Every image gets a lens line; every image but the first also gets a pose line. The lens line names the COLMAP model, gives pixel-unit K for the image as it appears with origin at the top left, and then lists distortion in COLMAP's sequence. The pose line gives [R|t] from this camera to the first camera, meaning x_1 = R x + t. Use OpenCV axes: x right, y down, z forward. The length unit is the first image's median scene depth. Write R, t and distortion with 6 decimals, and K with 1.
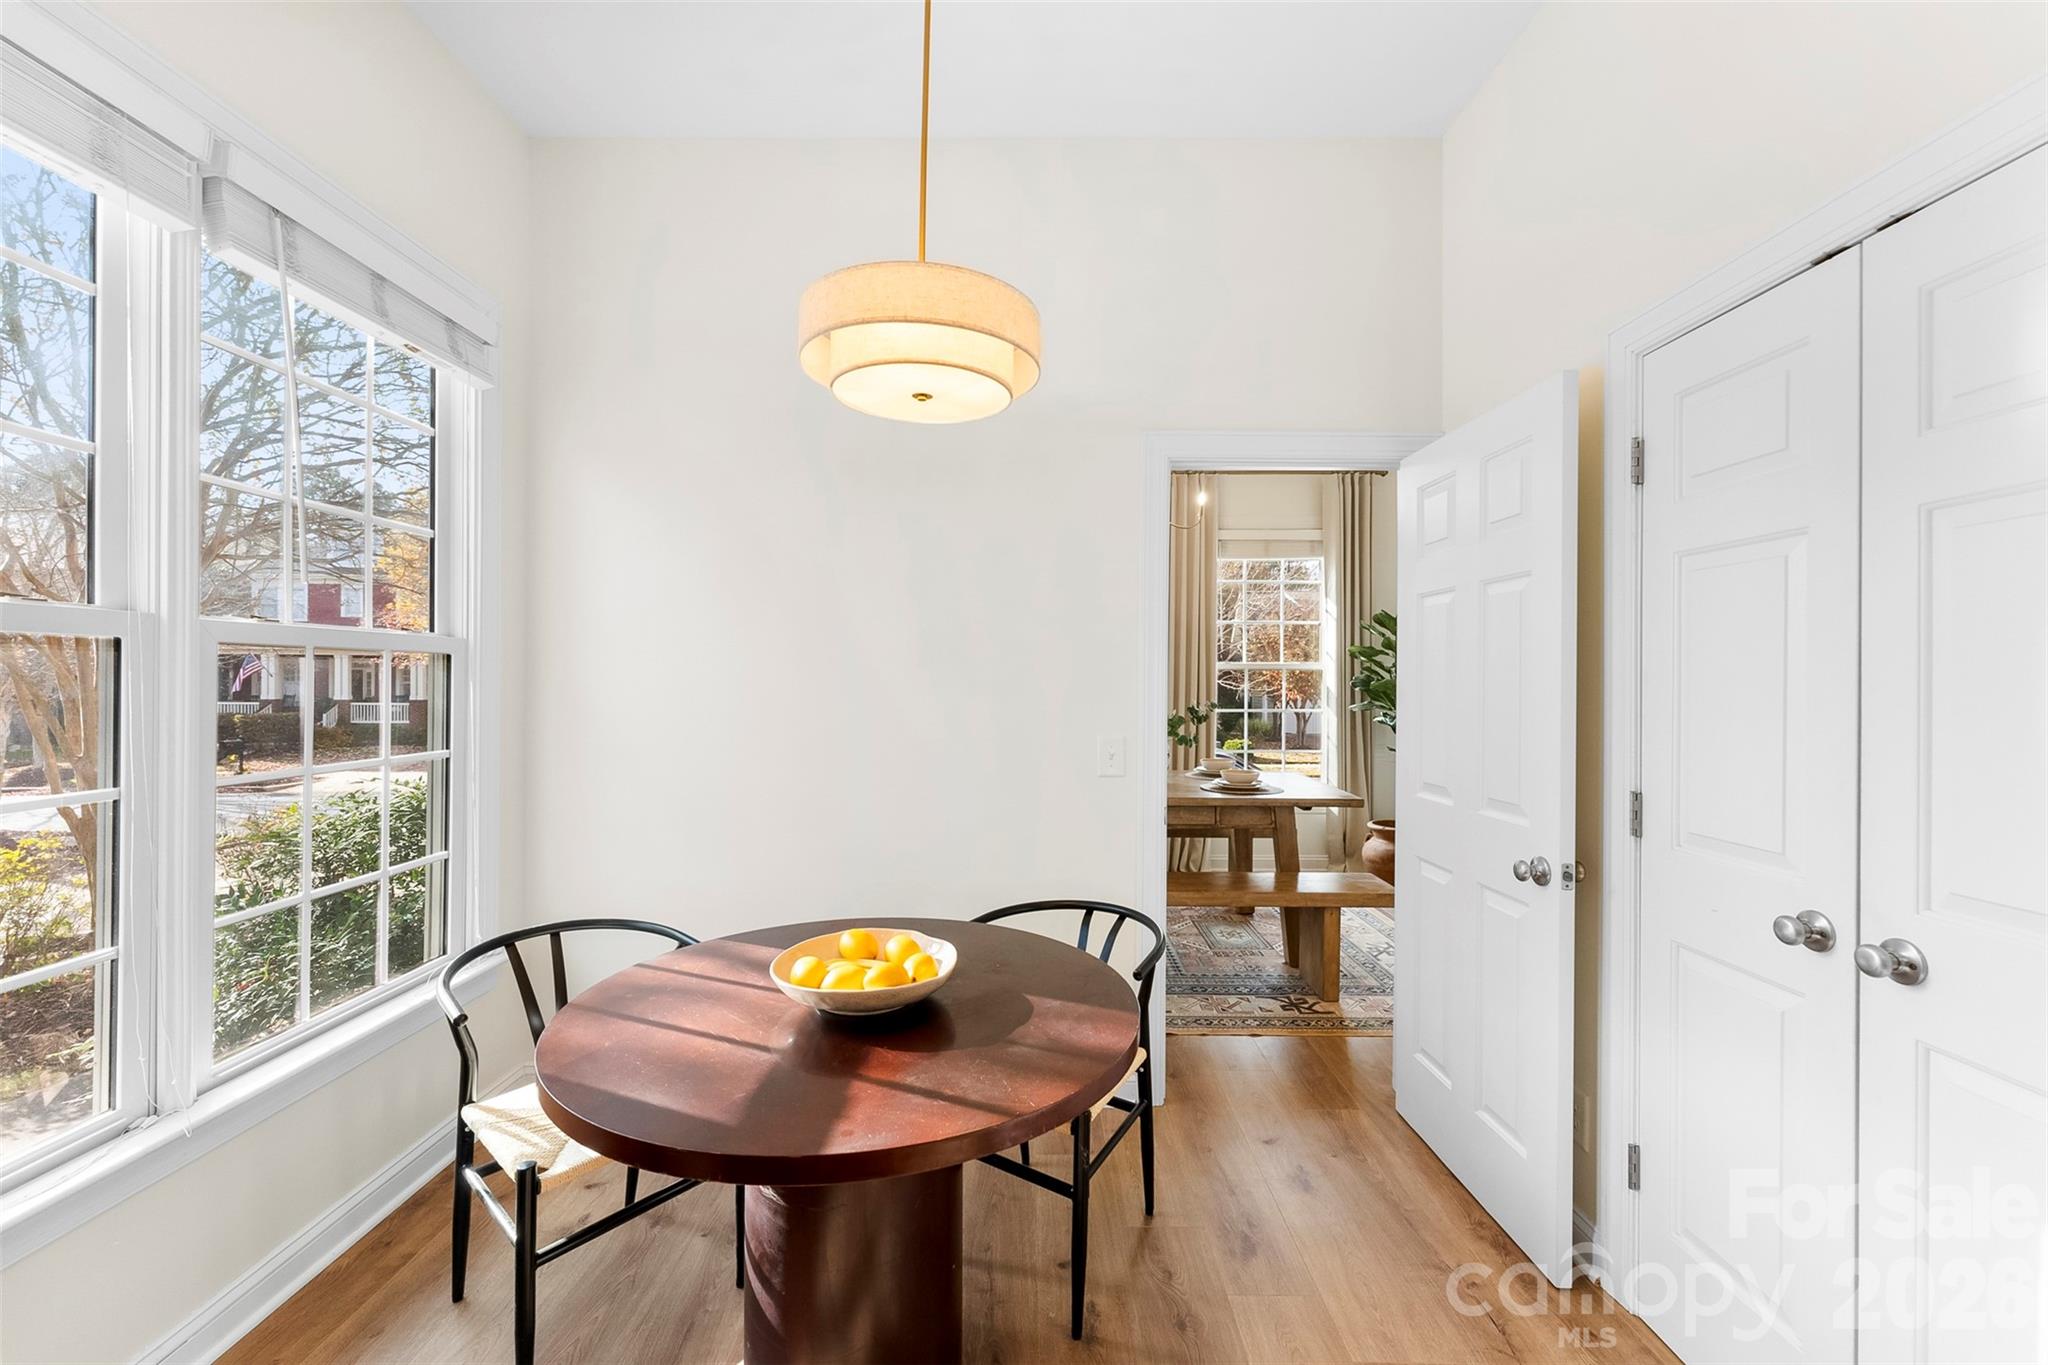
lens RADIAL K [[829.0, 0, 1026.6], [0, 829.0, 687.2], [0, 0, 1]] dist [0.001884, -0.000919]
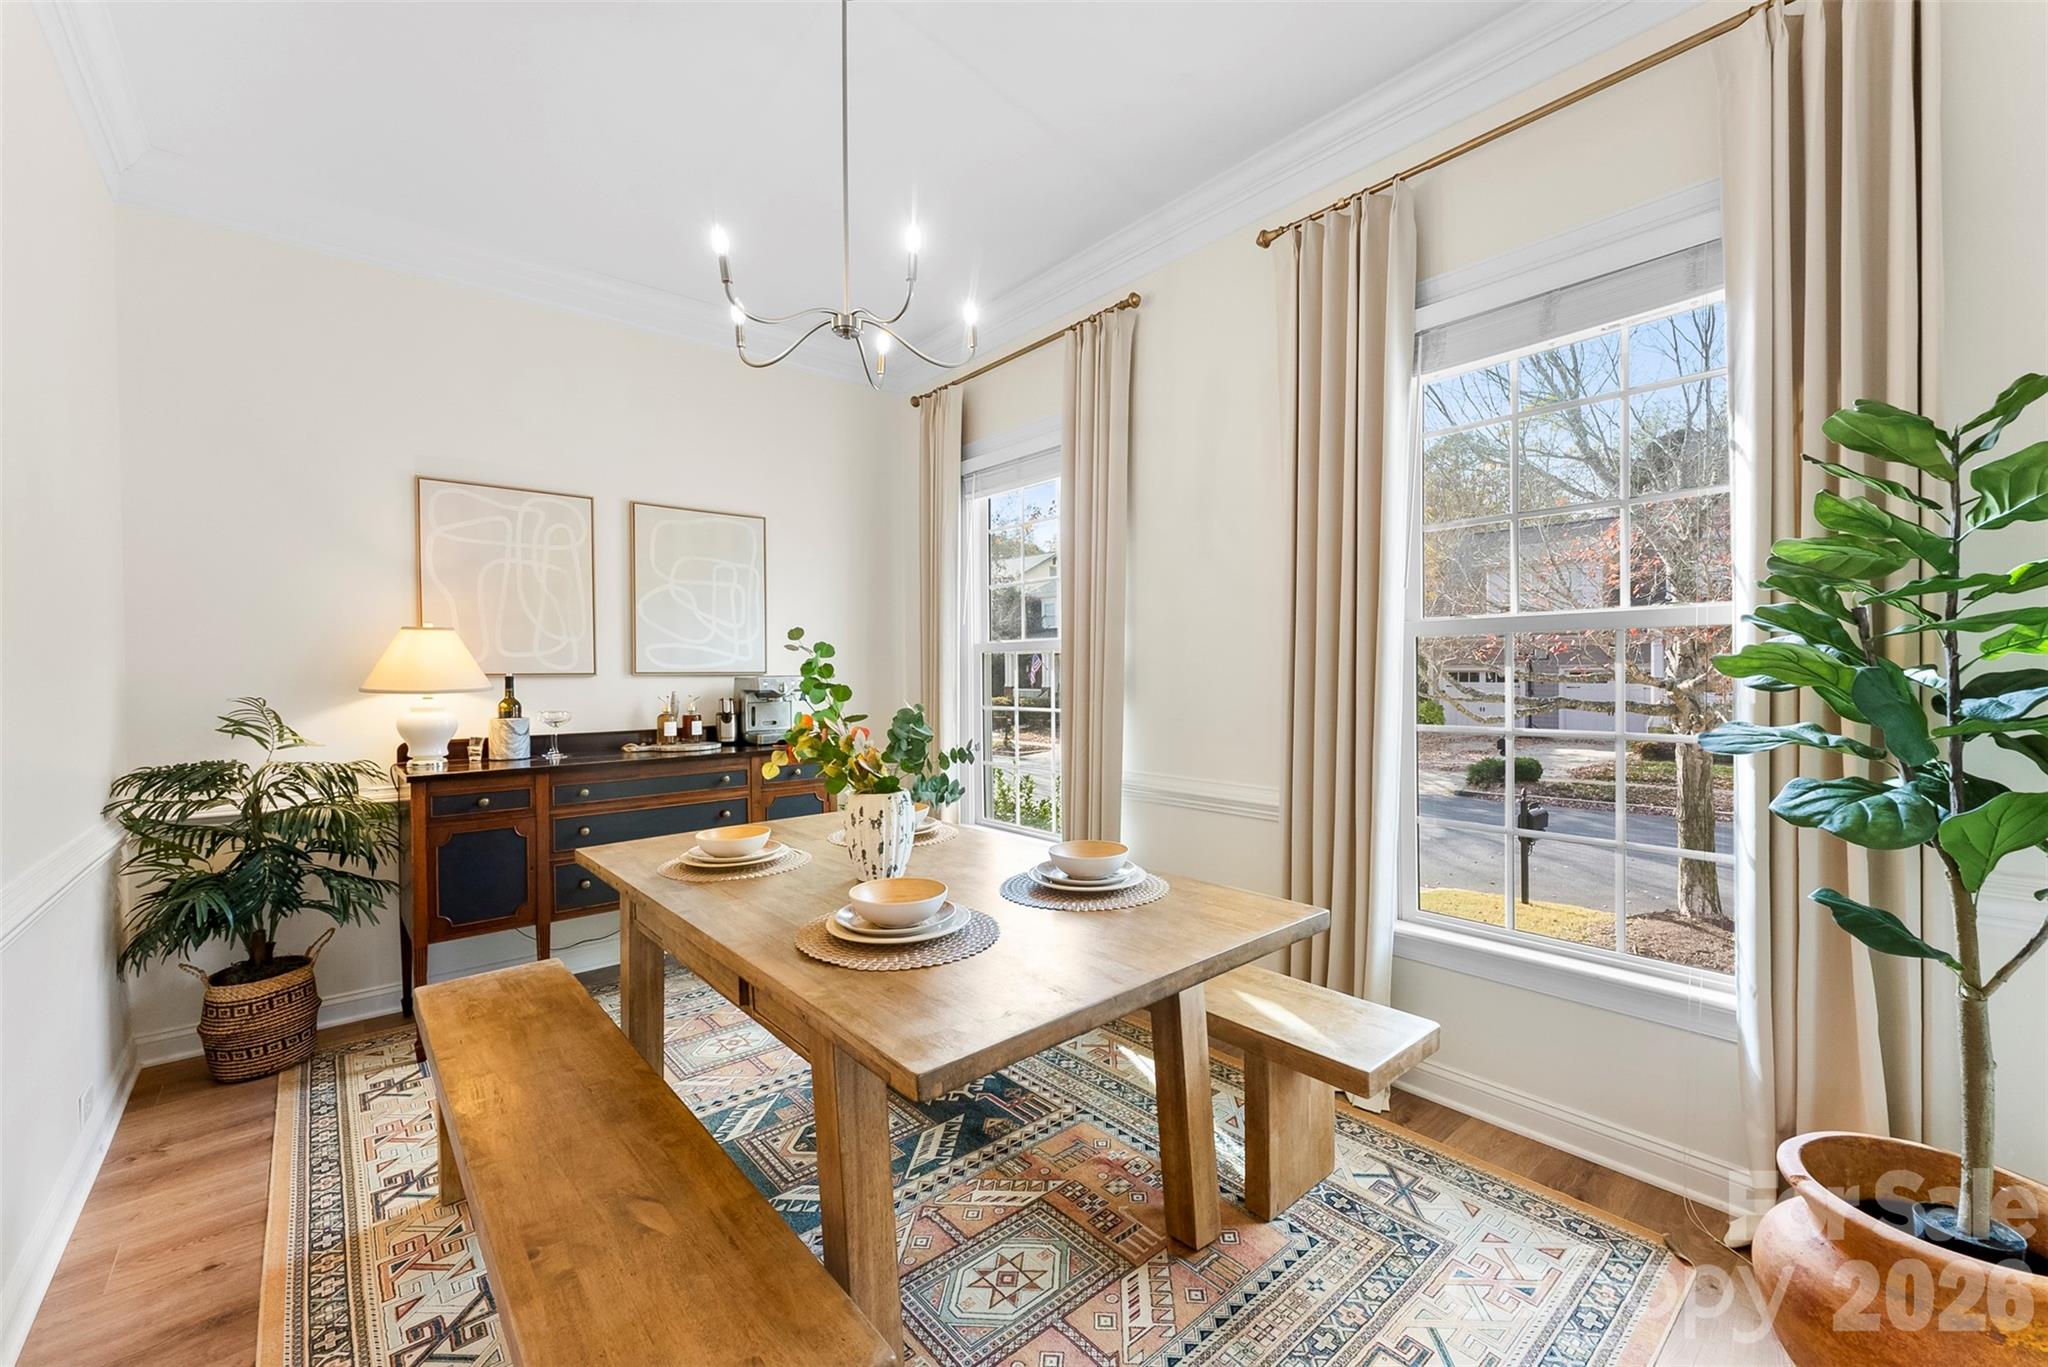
lens RADIAL K [[829.0, 0, 1017.3], [0, 829.0, 678.6], [0, 0, 1]] dist [0.001884, -0.000919]
pose [[0.649757, -0.007360, -0.760106, 0.486056], [0.010983, 0.999940, -0.000294, 0.001541], [0.760062, -0.008158, 0.649799, 0.638867]]
